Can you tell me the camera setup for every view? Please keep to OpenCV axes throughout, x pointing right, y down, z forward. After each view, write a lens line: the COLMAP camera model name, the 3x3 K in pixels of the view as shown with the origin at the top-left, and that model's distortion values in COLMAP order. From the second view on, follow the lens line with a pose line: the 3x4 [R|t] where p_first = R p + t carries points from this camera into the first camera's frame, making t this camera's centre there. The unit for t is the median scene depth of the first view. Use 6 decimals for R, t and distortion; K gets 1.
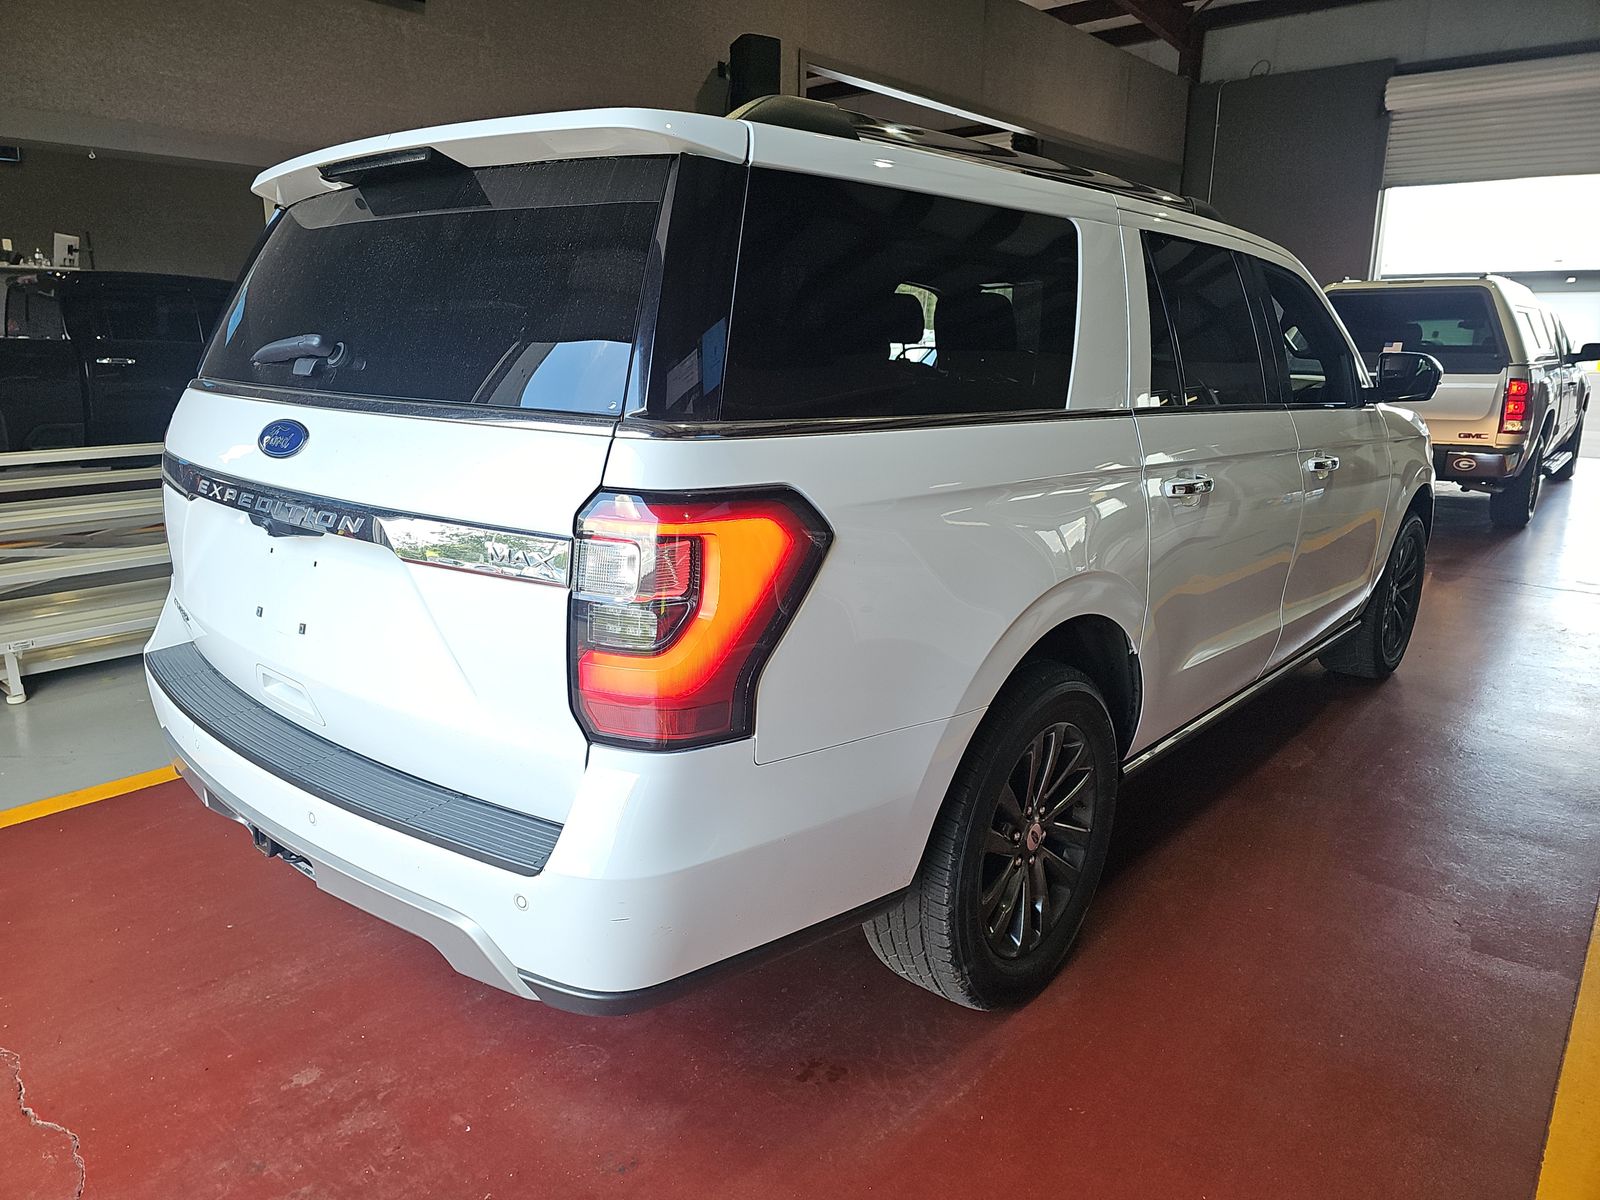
lens RADIAL K [[1068.9, 0, 800.0], [0, 1068.9, 600.0], [0, 0, 1]] dist [0.051562, -0.043742]
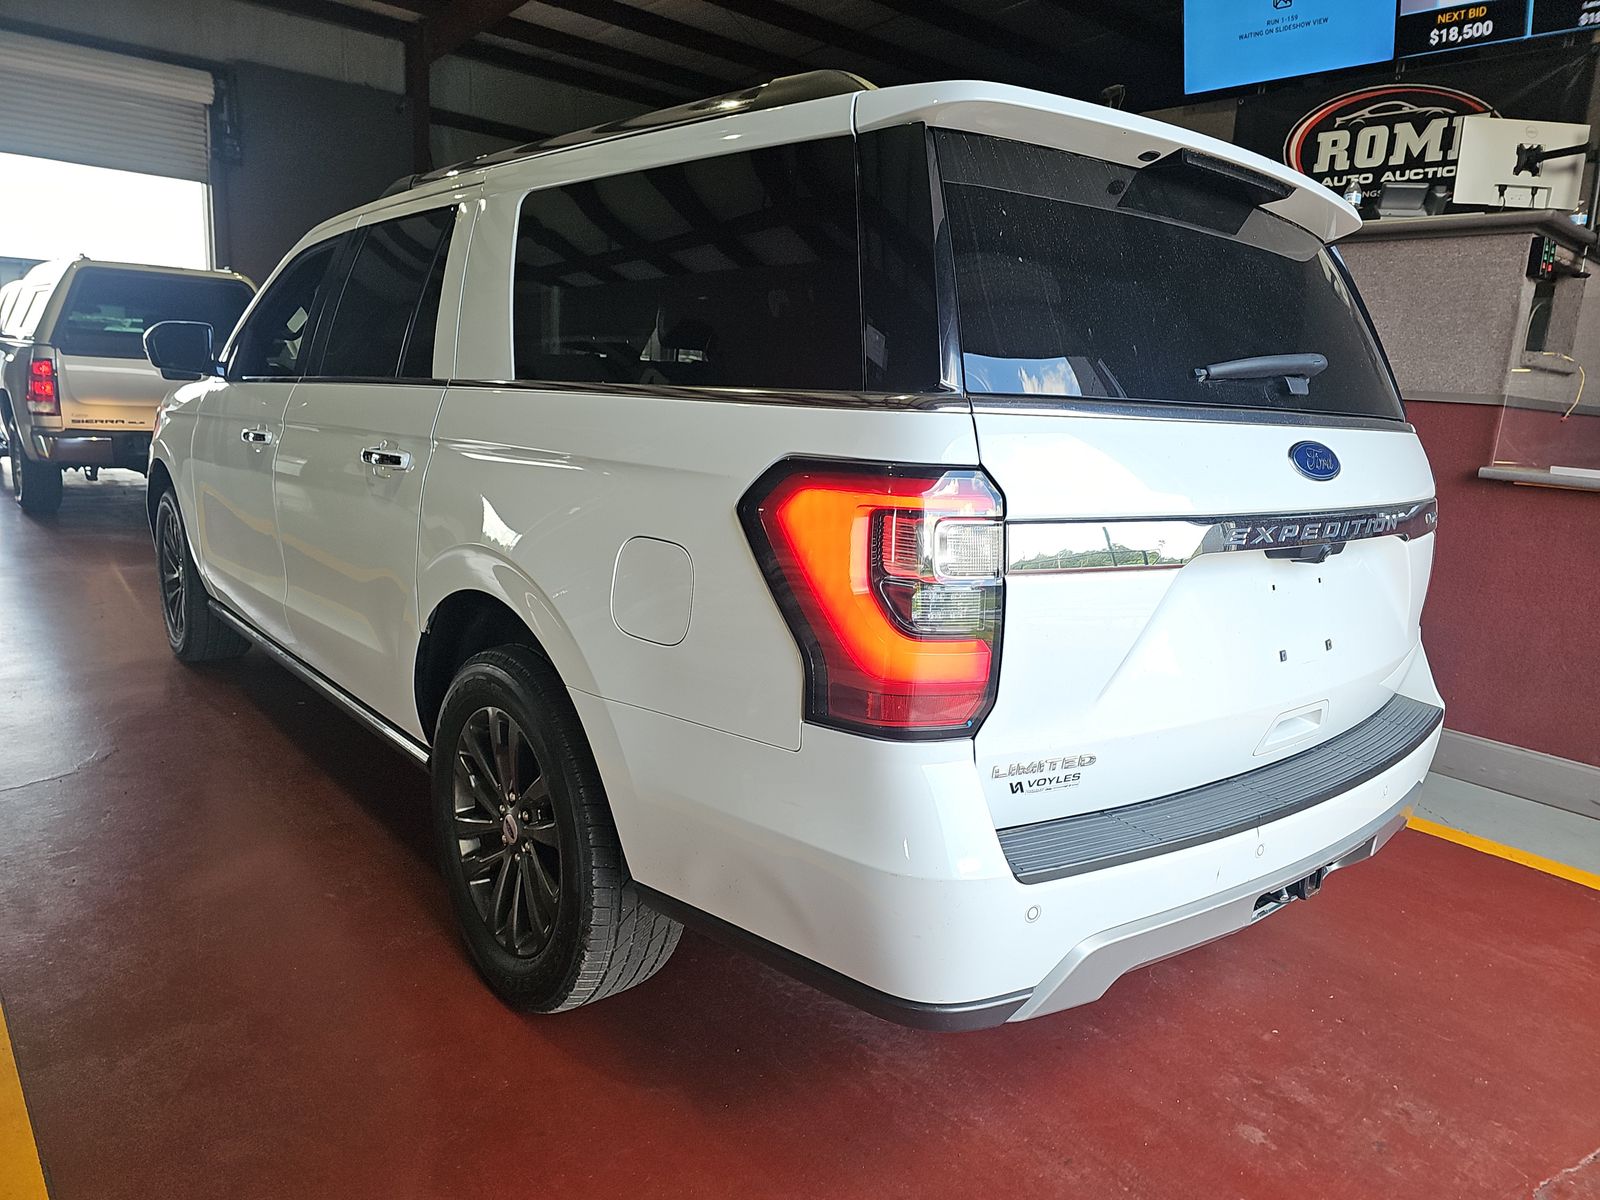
lens RADIAL K [[1068.9, 0, 800.0], [0, 1068.9, 600.0], [0, 0, 1]] dist [0.051562, -0.043742]
pose [[0.132797, -0.197089, 0.971350, -1.357238], [0.177312, 0.968944, 0.172360, -0.250392], [-0.975154, 0.149344, 0.163619, 1.177303]]
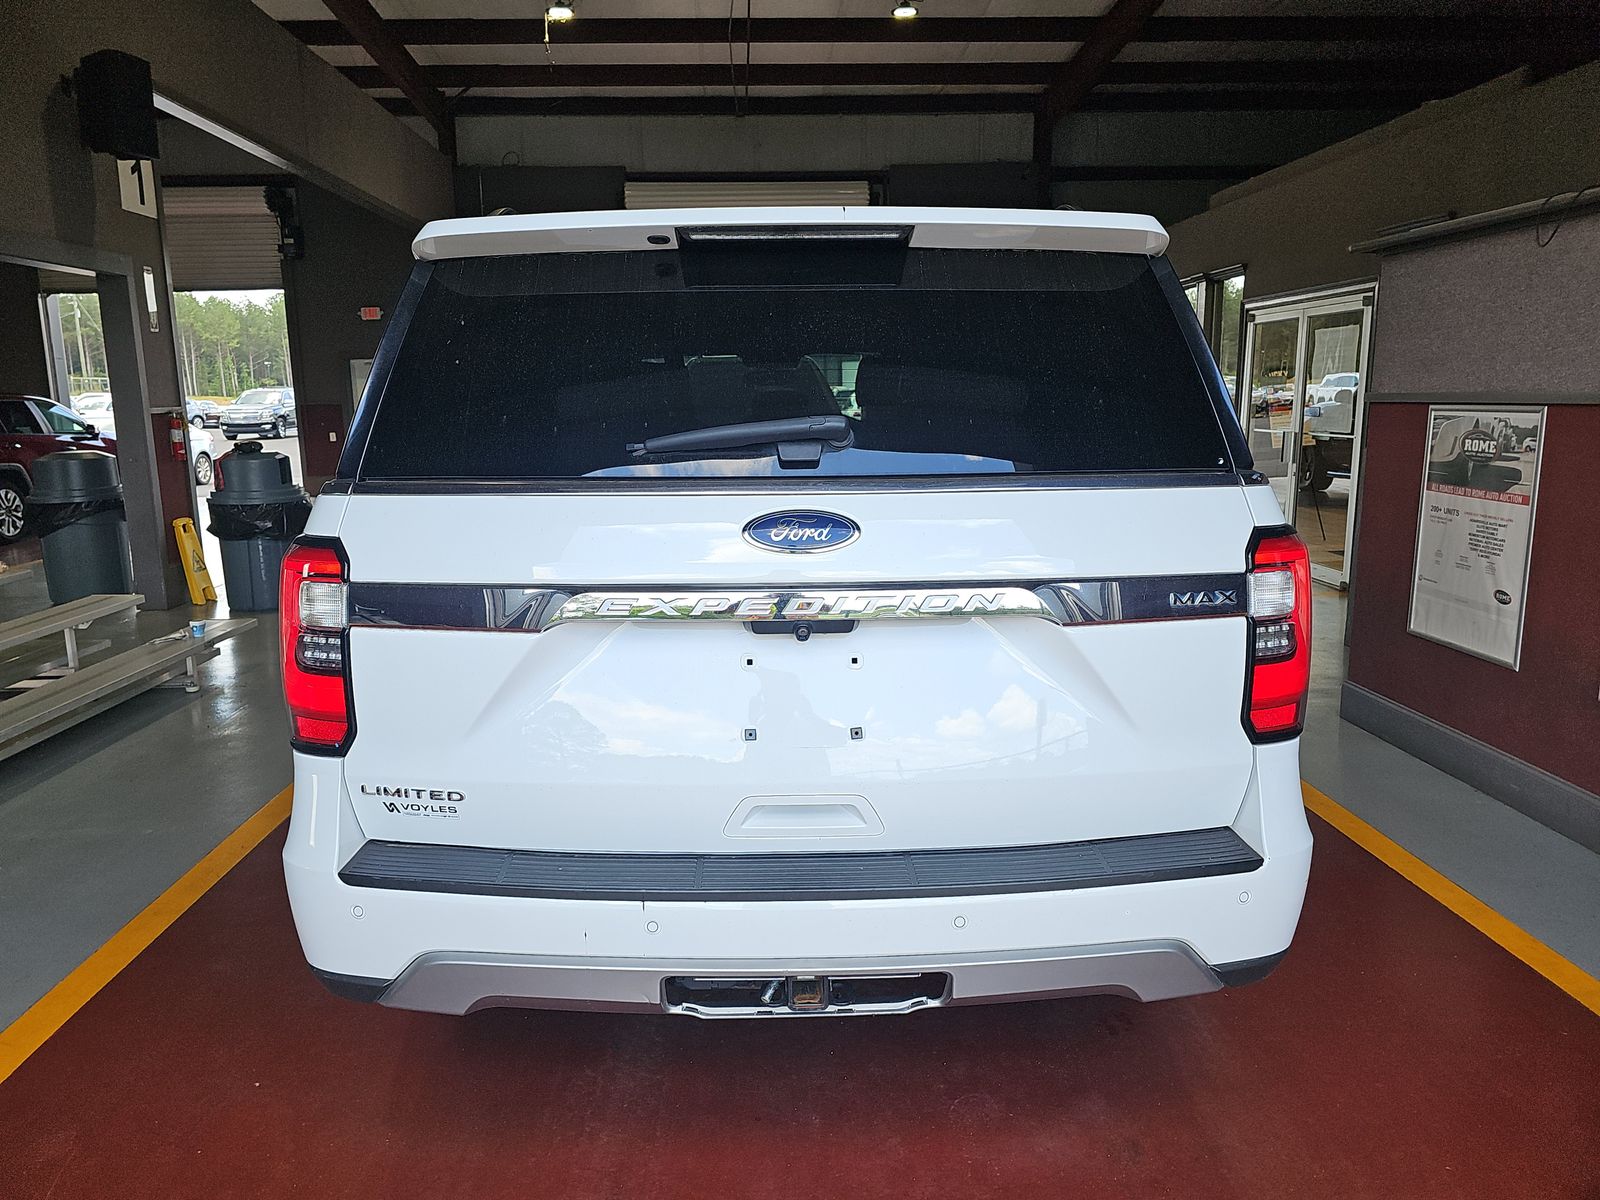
lens RADIAL K [[1068.9, 0, 800.0], [0, 1068.9, 600.0], [0, 0, 1]] dist [0.051562, -0.043742]
pose [[0.728566, -0.147766, 0.668848, -0.986597], [0.185821, 0.982474, 0.014642, -0.097353], [-0.659289, 0.113618, 0.743255, 0.317482]]
